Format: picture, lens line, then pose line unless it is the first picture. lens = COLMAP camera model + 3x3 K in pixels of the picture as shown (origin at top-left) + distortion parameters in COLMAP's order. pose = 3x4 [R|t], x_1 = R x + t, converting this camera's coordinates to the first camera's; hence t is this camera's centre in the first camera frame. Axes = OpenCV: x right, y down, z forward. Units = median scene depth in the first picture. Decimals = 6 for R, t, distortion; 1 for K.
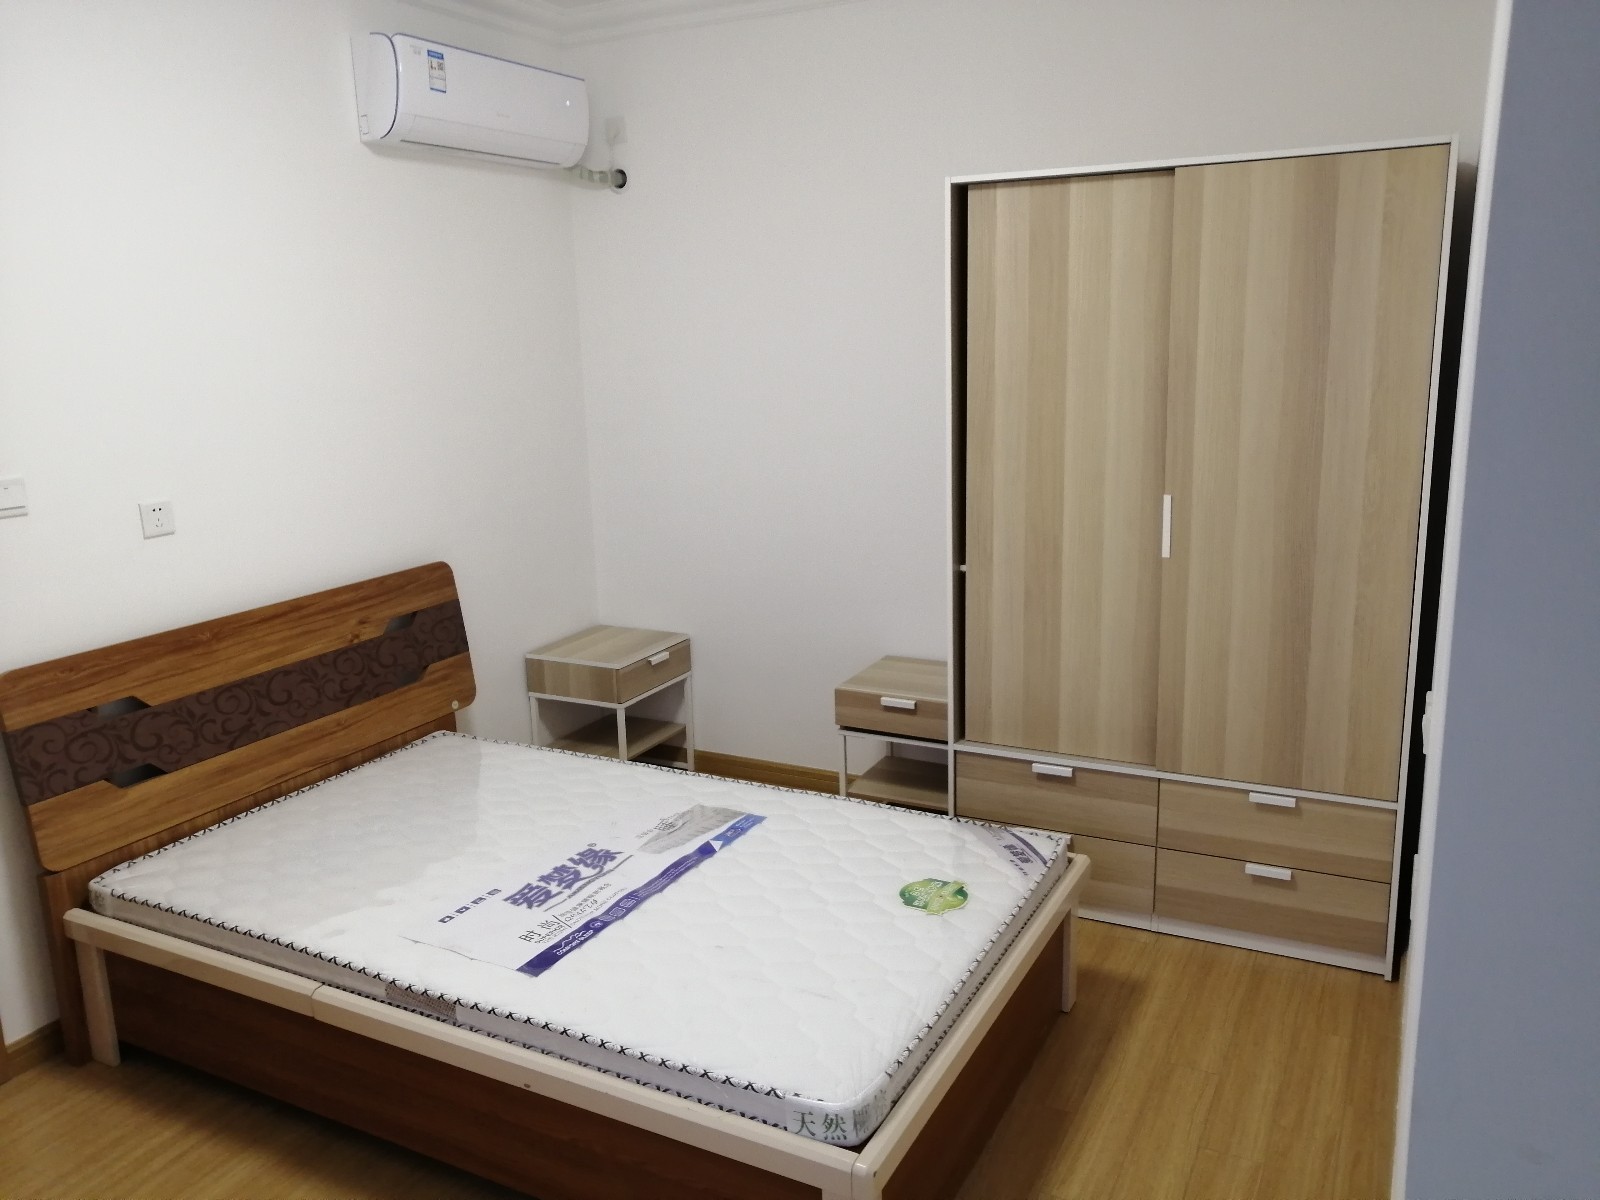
lens RADIAL K [[1260.6, 0, 800.6], [0, 1260.6, 626.2], [0, 0, 1]] dist [-0.008487, 0.001503]
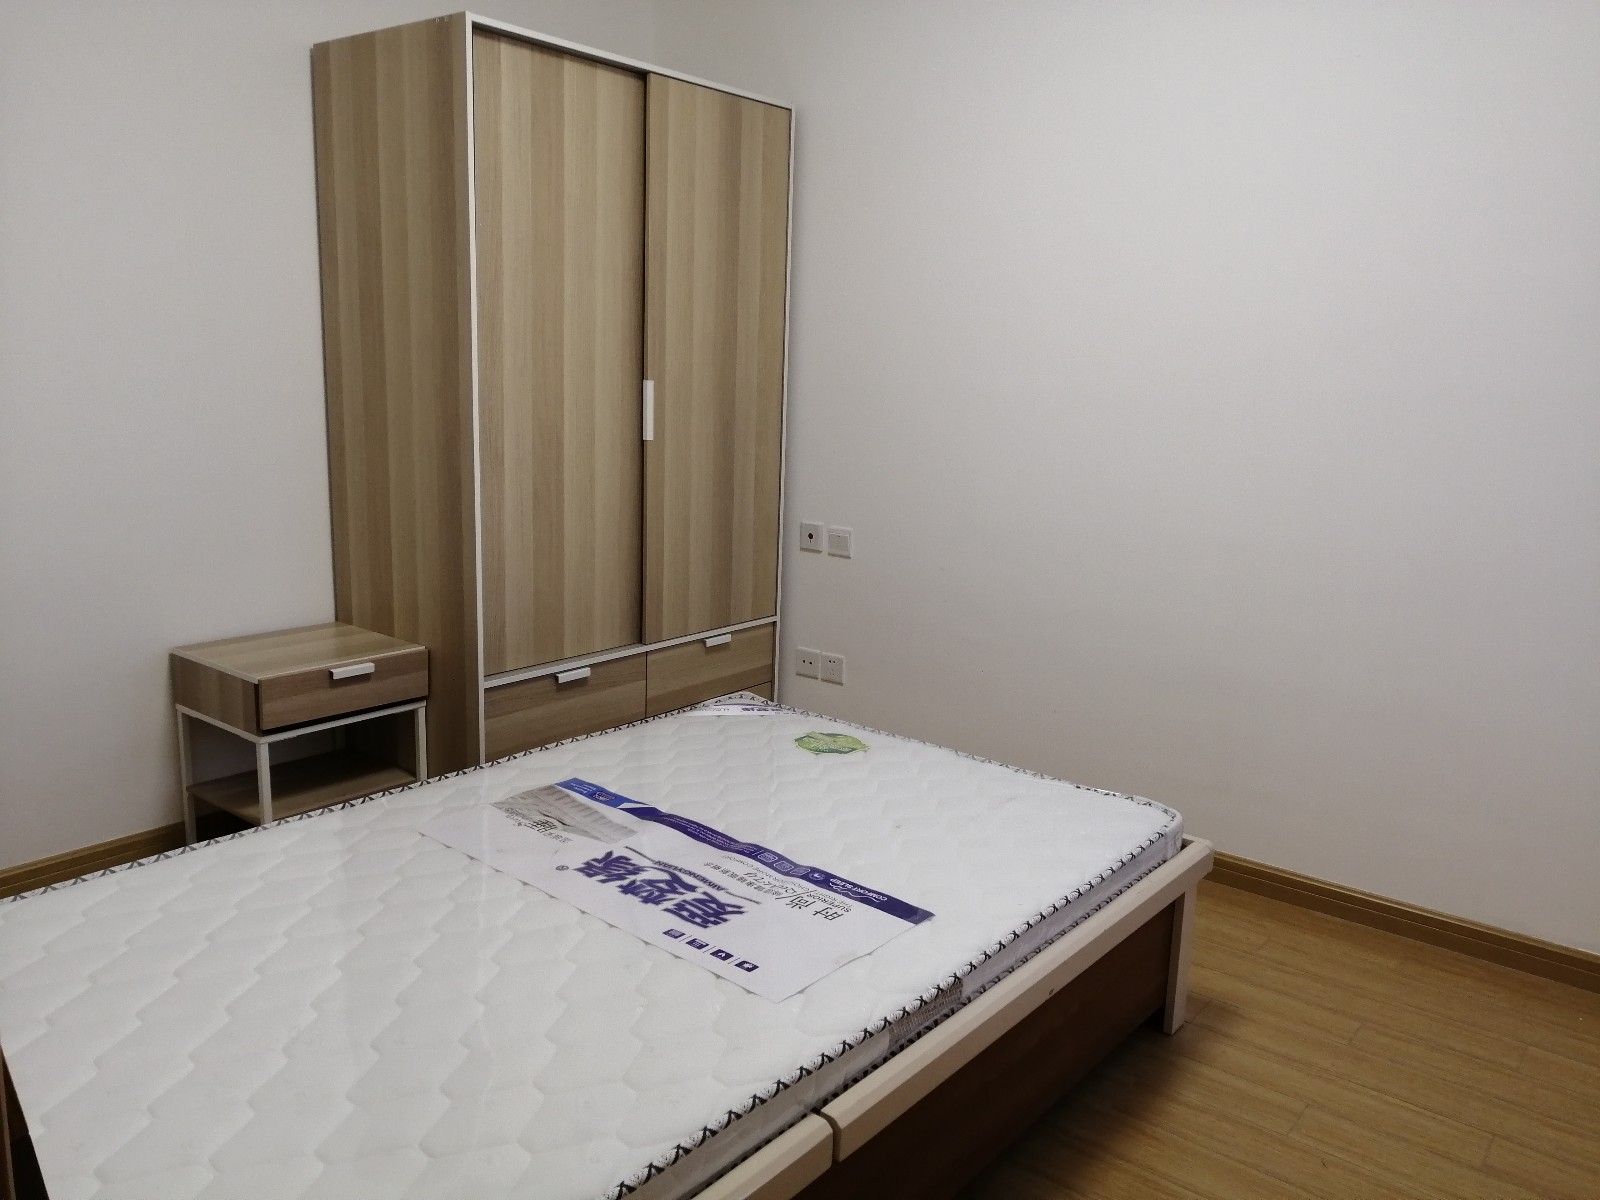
lens RADIAL K [[1244.3, 0, 800.0], [0, 1244.3, 600.0], [0, 0, 1]] dist [-0.000085, 0.015725]
pose [[0.196706, -0.159485, 0.967404, -0.752095], [0.202119, 0.972085, 0.119158, -0.022365], [-0.959403, 0.172092, 0.223450, 0.680637]]
